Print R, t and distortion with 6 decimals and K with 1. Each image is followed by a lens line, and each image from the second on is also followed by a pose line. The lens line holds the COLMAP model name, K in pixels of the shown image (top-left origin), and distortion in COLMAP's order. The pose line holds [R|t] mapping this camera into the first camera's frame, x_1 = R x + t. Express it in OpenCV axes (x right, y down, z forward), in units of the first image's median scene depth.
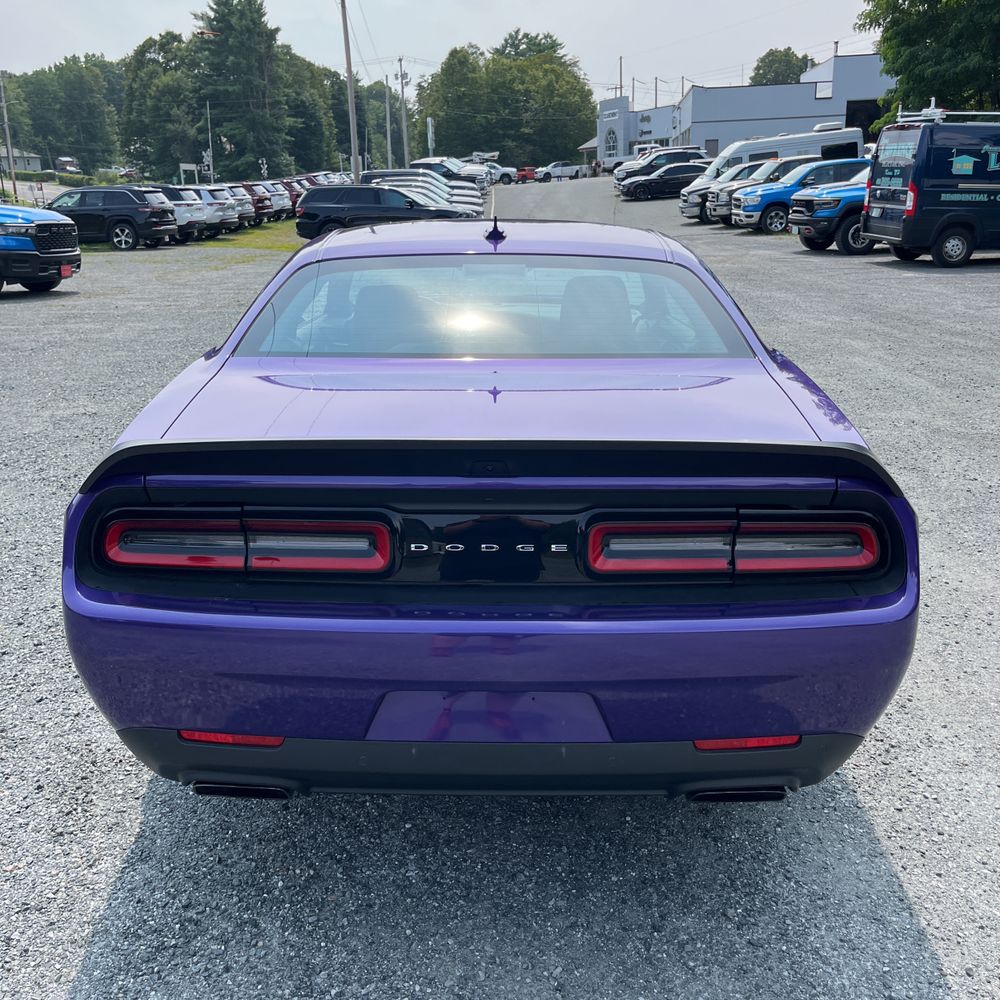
lens RADIAL K [[1011.9, 0, 480.4], [0, 1011.9, 484.9], [0, 0, 1]] dist [0.027159, -0.034113]
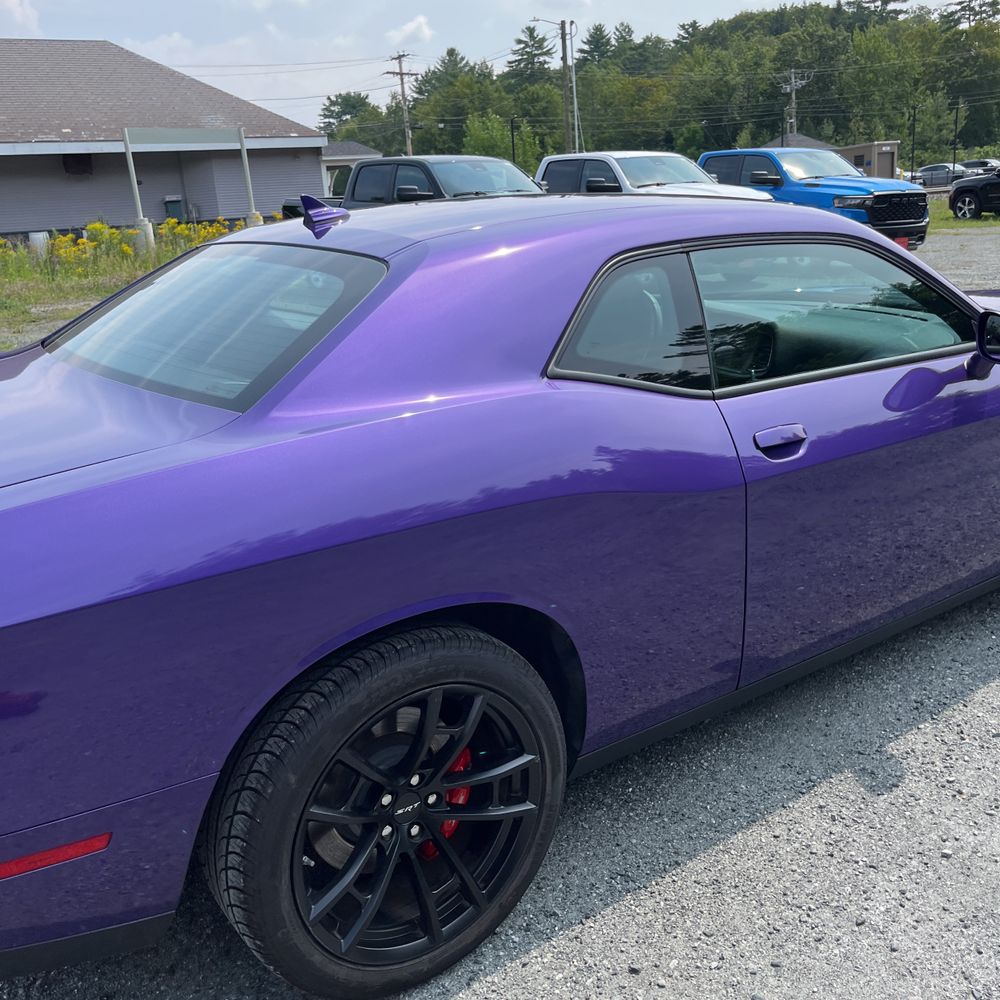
lens RADIAL K [[1019.8, 0, 497.1], [0, 1019.8, 491.9], [0, 0, 1]] dist [0.051673, -0.058396]
pose [[0.595481, 0.199611, -0.778176, 0.079879], [-0.173910, 0.977701, 0.117710, -0.016144], [0.784320, 0.065239, 0.616917, 0.064581]]
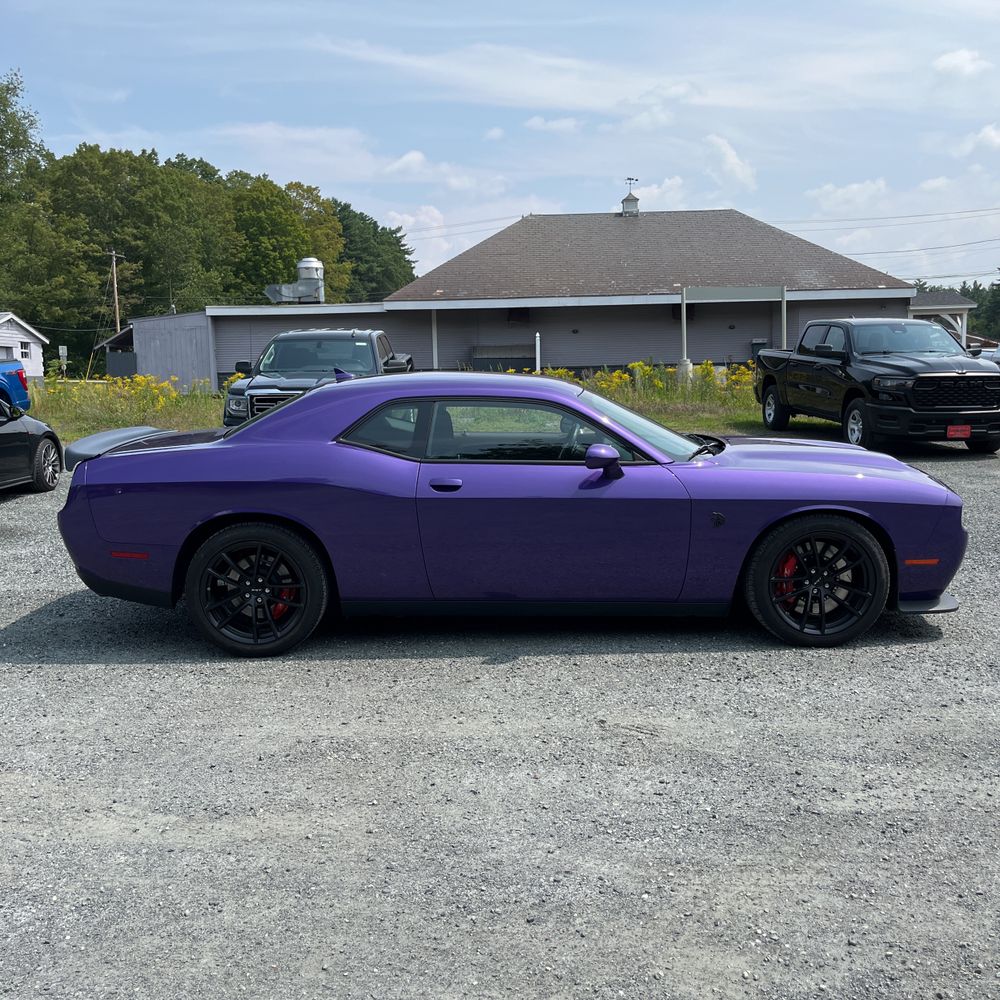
lens RADIAL K [[1011.9, 0, 480.4], [0, 1011.9, 484.9], [0, 0, 1]] dist [0.027159, -0.034113]
pose [[0.006577, 0.133725, -0.990997, 0.202364], [-0.262234, 0.956566, 0.127339, -0.037964], [0.964982, 0.259035, 0.041358, 0.127410]]
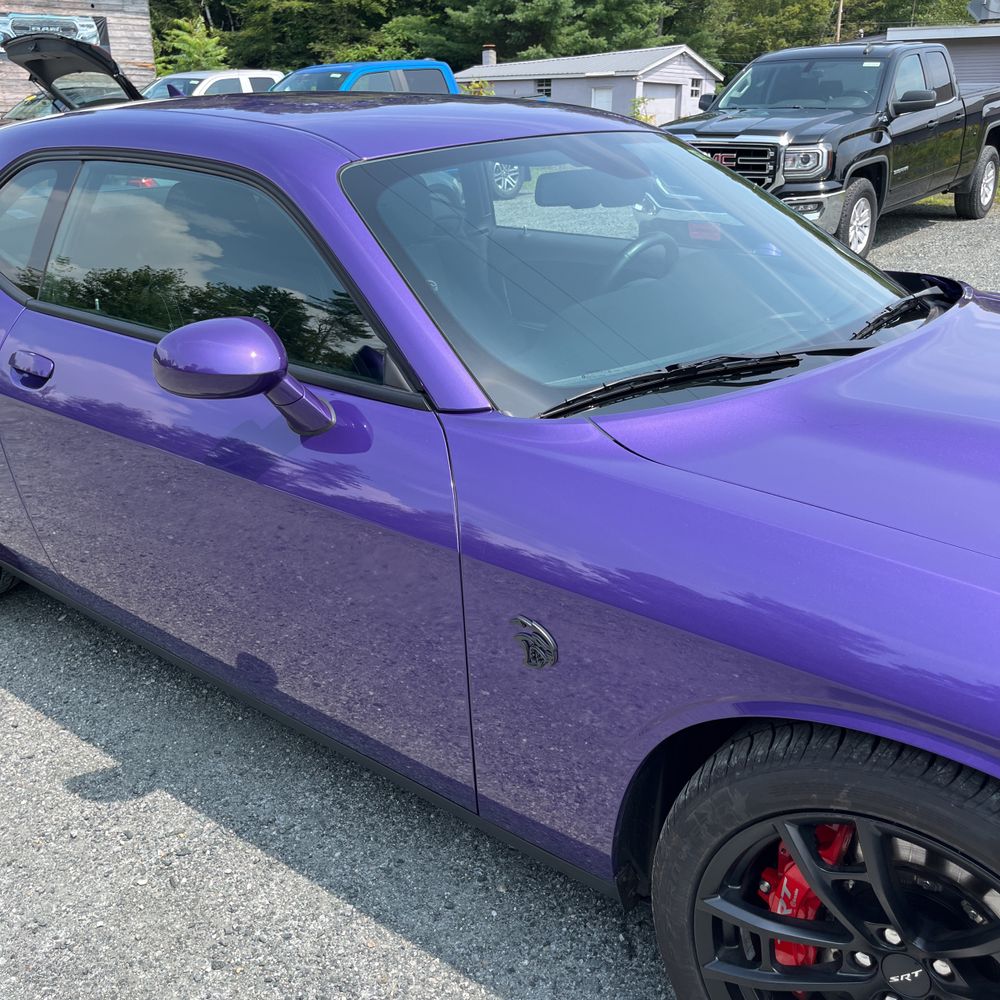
lens RADIAL K [[1019.8, 0, 497.1], [0, 1019.8, 491.9], [0, 0, 1]] dist [0.051673, -0.058396]
pose [[-0.612516, 0.289137, -0.735679, 0.066796], [-0.207398, 0.839308, 0.502542, -0.051925], [0.762765, 0.460393, -0.454123, 0.194297]]
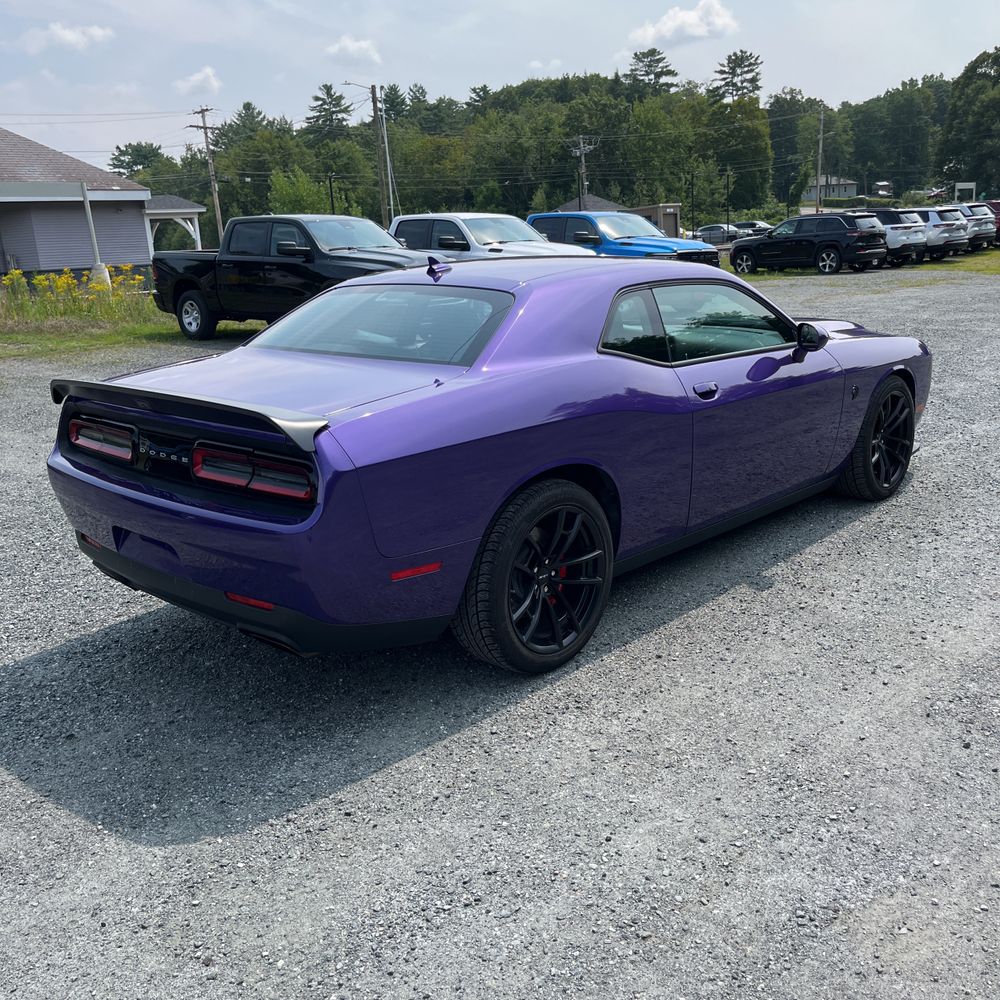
lens RADIAL K [[1016.3, 0, 500.0], [0, 1016.3, 500.0], [0, 0, 1]] dist [0.043811, -0.073171]
pose [[0.737085, 0.142222, -0.660666, 0.106164], [-0.147386, 0.987902, 0.048233, -0.002089], [0.659533, 0.061821, 0.749129, 0.004923]]
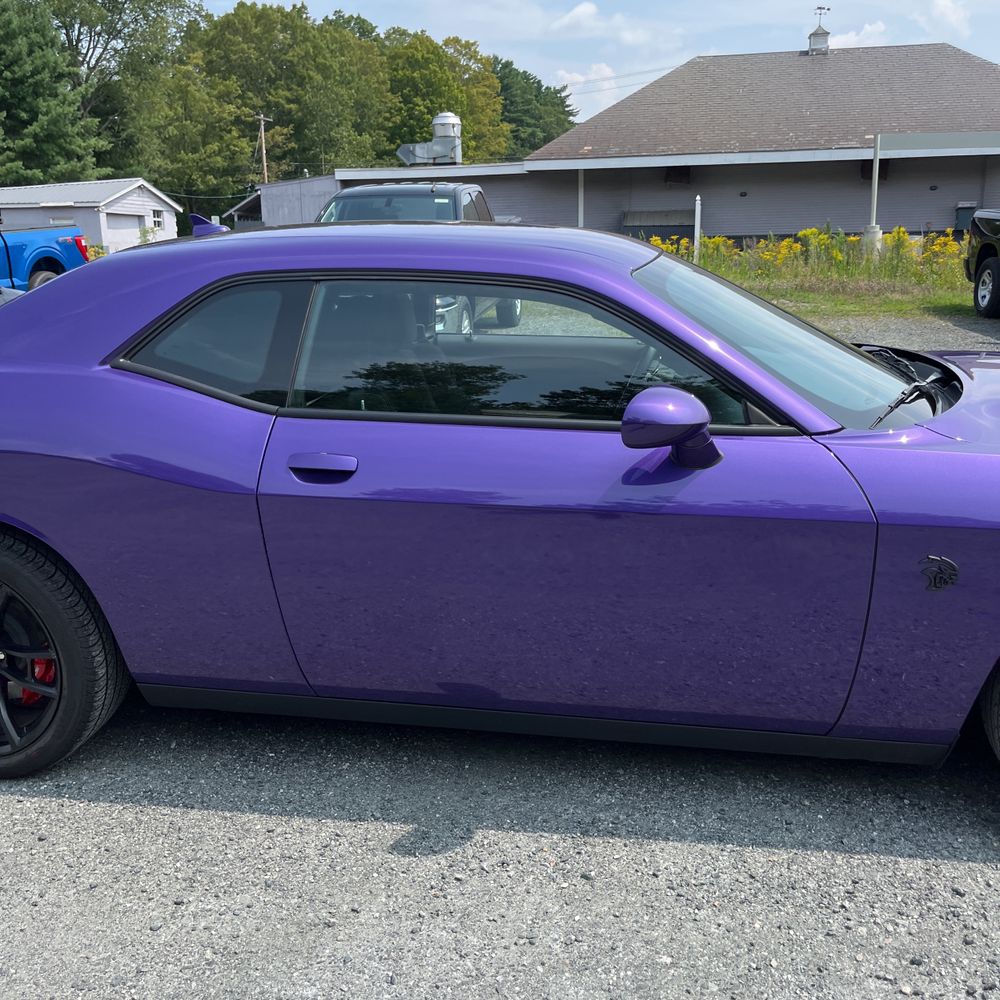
lens RADIAL K [[1021.0, 0, 481.2], [0, 1021.0, 502.6], [0, 0, 1]] dist [0.012283, 0.006815]
pose [[-0.148287, 0.264692, -0.952864, 0.106819], [-0.257862, 0.919837, 0.295647, -0.038856], [0.954735, 0.289548, -0.068146, 0.146919]]
